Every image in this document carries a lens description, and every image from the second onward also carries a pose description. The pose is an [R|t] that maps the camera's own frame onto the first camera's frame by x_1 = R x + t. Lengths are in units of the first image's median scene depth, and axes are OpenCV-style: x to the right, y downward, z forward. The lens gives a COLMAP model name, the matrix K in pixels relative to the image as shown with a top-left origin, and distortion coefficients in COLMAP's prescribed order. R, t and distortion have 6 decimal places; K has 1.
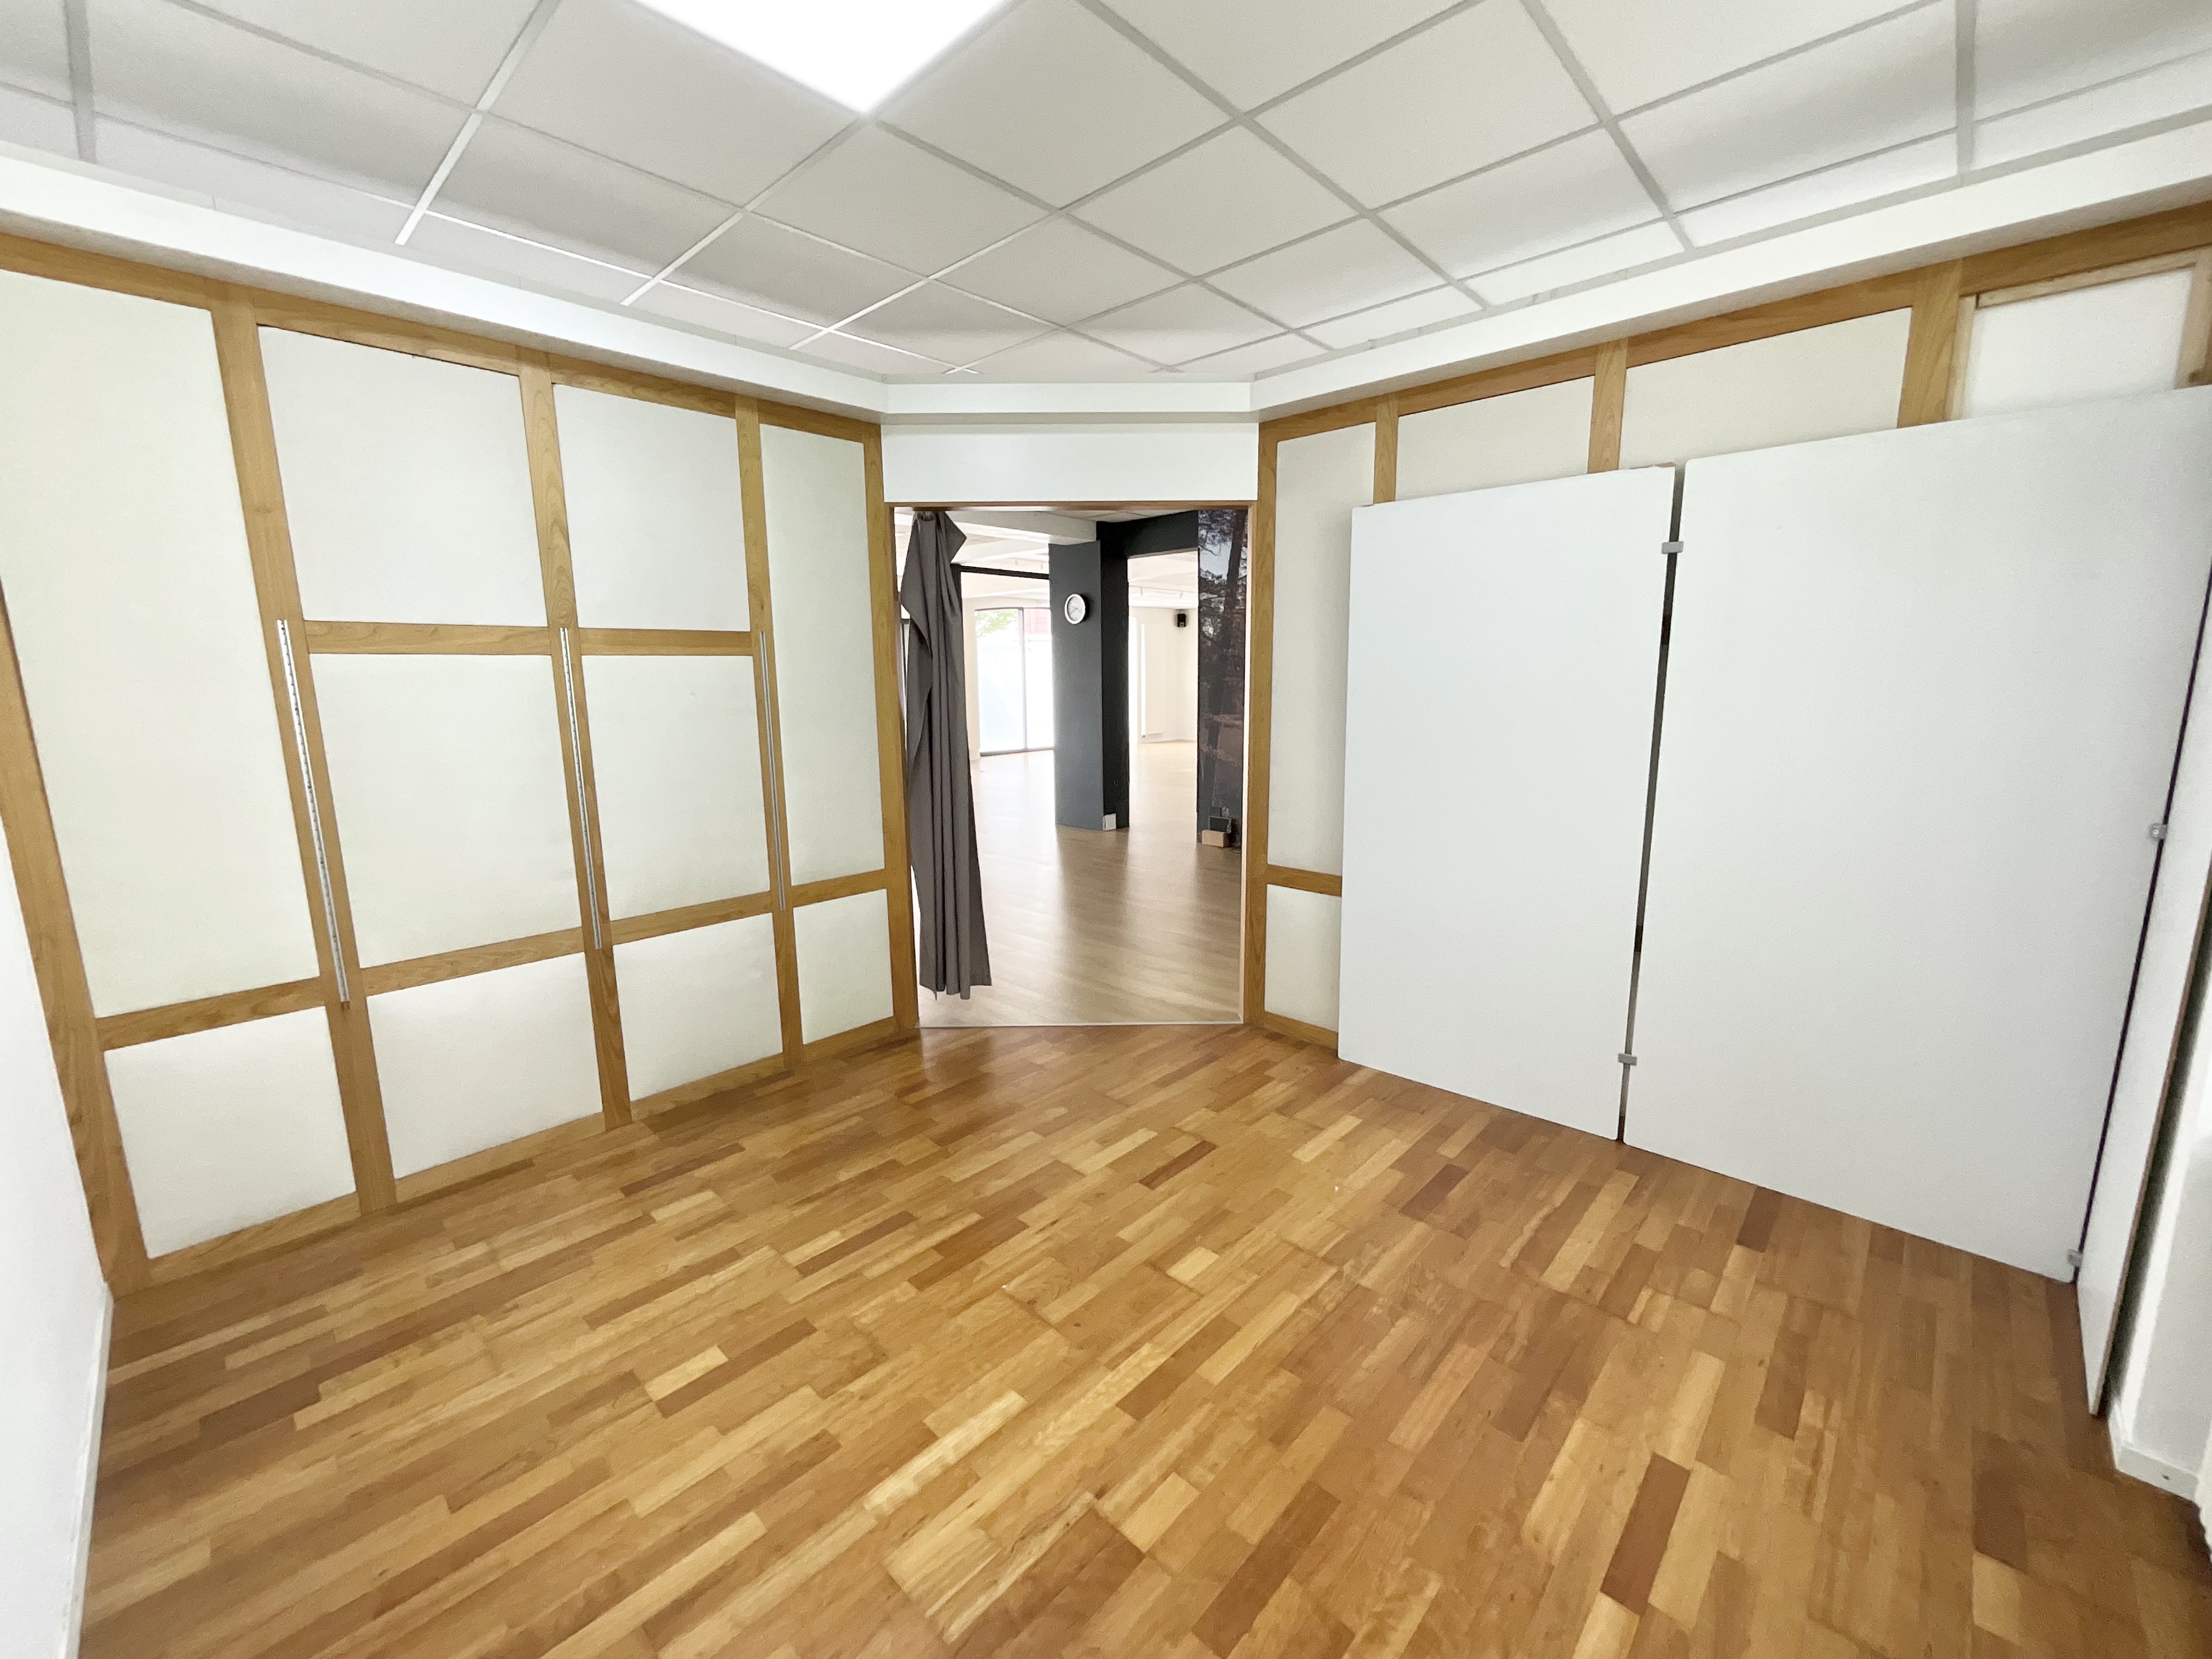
lens RADIAL K [[893.1, 0, 1106.0], [0, 893.1, 829.5], [0, 0, 1]] dist [-0.000297, 0.000090]
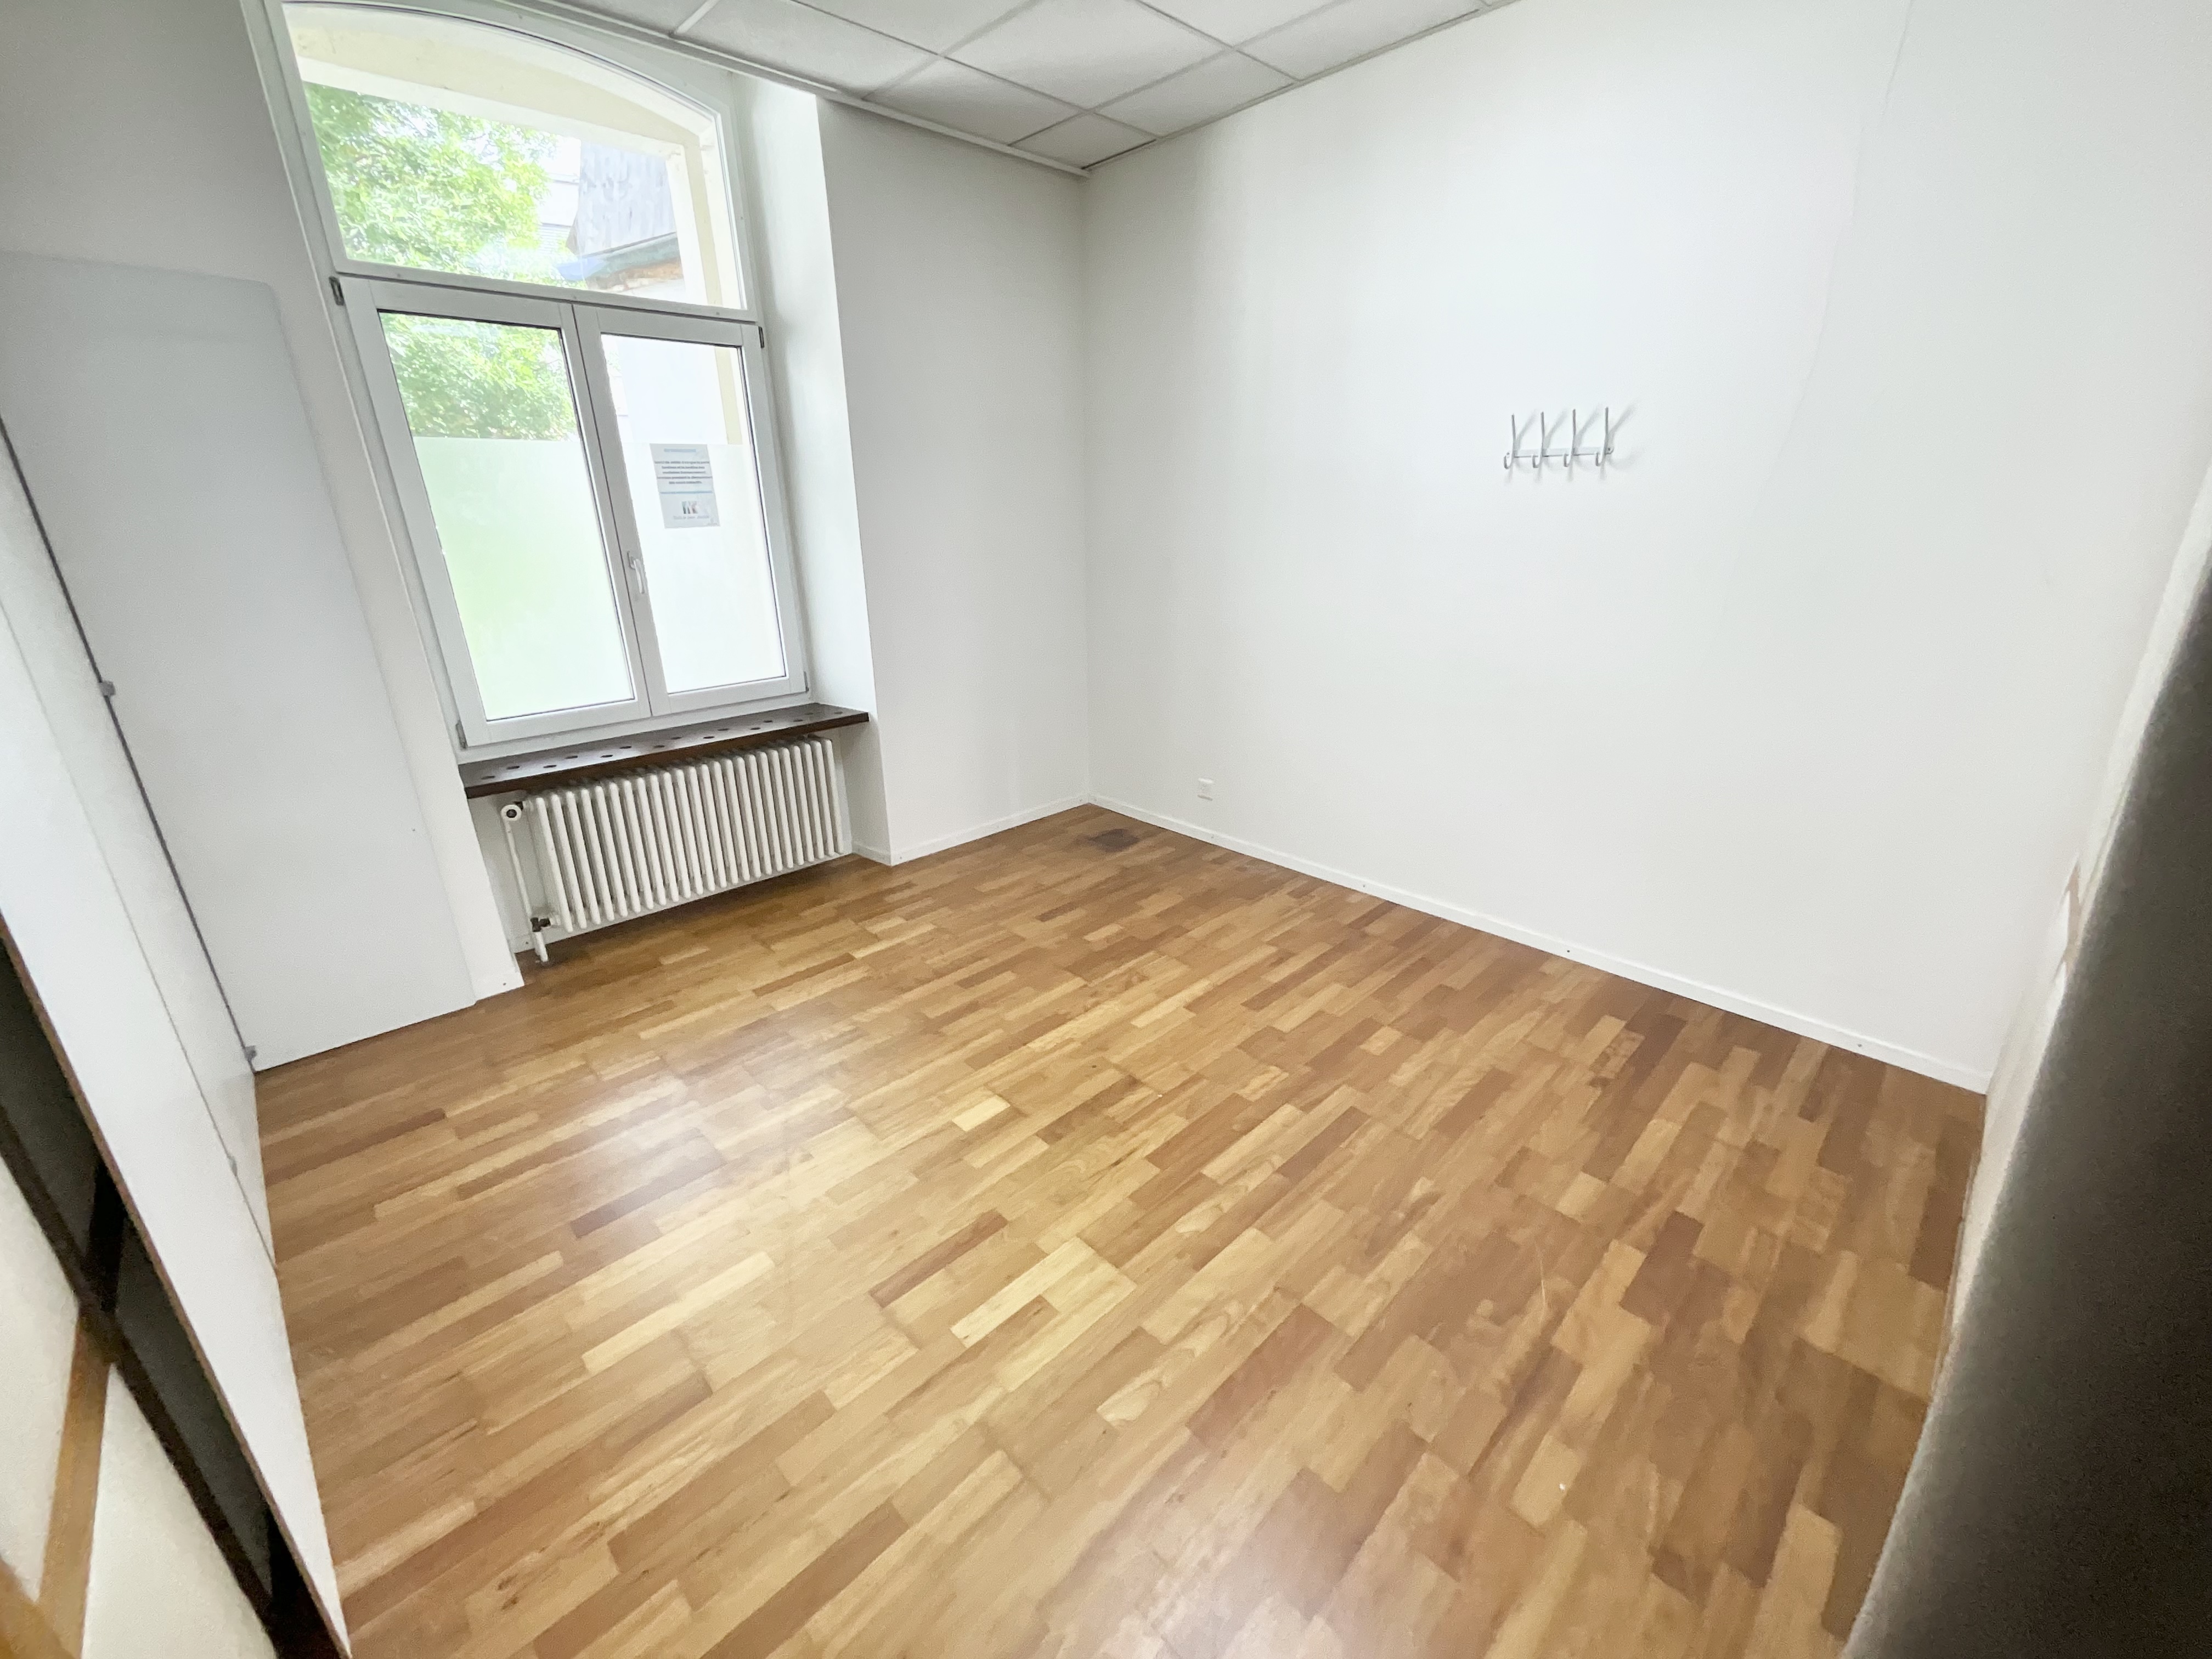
lens RADIAL K [[893.1, 0, 1106.0], [0, 893.1, 829.5], [0, 0, 1]] dist [-0.000297, 0.000090]
pose [[-0.998815, 0.006428, 0.048234, -0.096558], [0.029657, 0.866289, 0.498662, -0.304069], [-0.038579, 0.499502, -0.865453, 1.692234]]
